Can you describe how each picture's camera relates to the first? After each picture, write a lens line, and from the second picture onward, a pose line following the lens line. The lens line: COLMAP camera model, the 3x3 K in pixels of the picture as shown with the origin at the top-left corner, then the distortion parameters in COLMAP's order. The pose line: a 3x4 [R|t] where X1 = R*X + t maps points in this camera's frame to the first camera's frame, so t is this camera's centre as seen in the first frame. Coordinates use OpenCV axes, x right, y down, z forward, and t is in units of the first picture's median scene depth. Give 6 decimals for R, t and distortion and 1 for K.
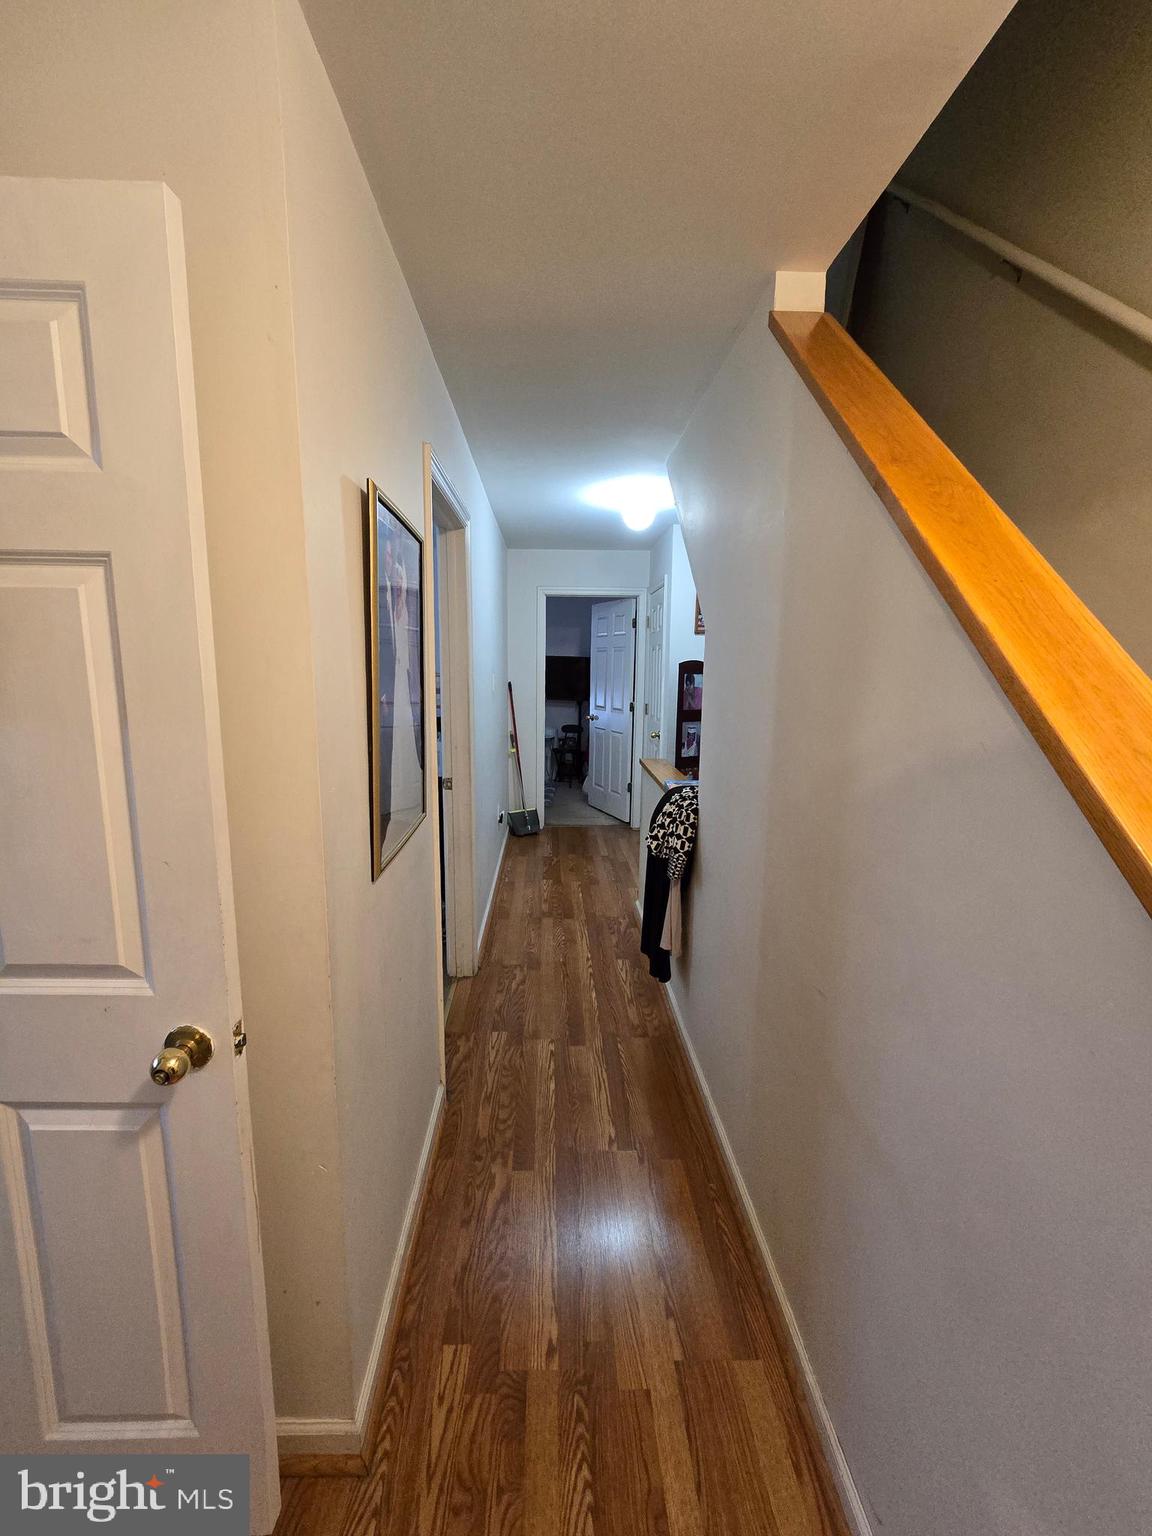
lens RADIAL K [[626.4, 0, 561.8], [0, 626.4, 766.0], [0, 0, 1]] dist [-0.004877, 0.000167]
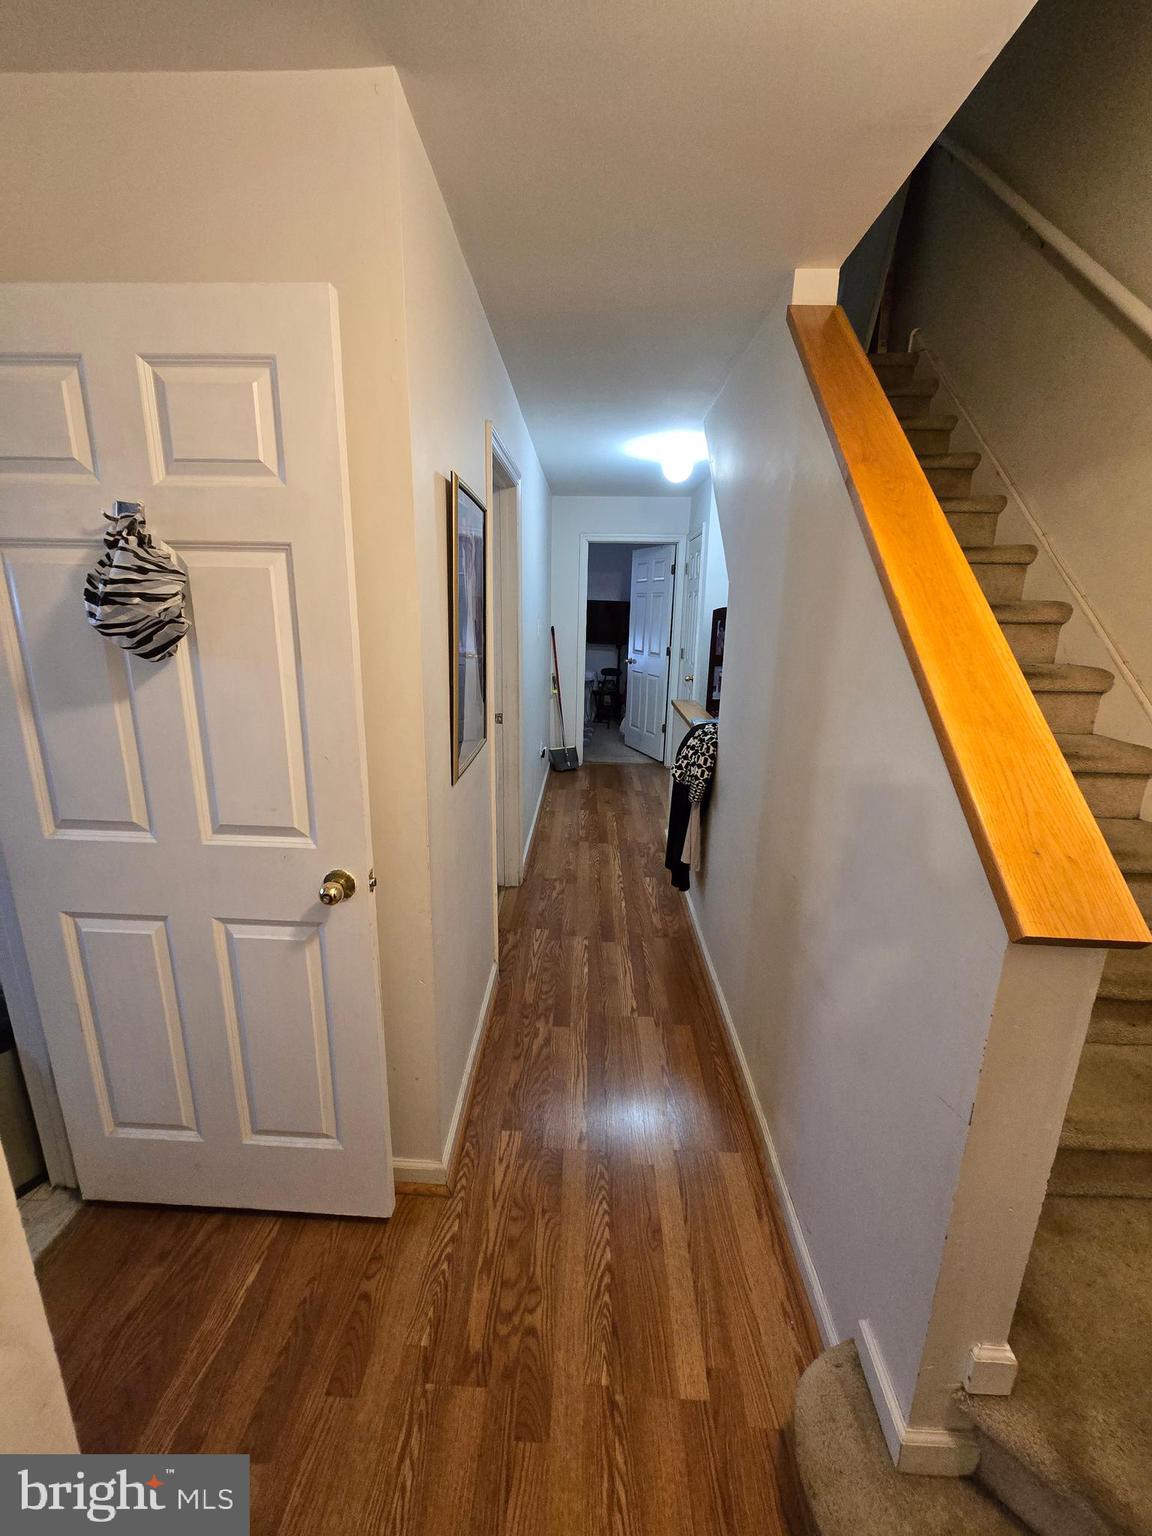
lens RADIAL K [[626.4, 0, 561.8], [0, 626.4, 766.0], [0, 0, 1]] dist [-0.004877, 0.000167]
pose [[0.997948, 0.021079, -0.060463, 0.002986], [-0.015598, 0.995843, 0.089737, 0.012621], [0.062103, -0.088610, 0.994128, -0.159822]]
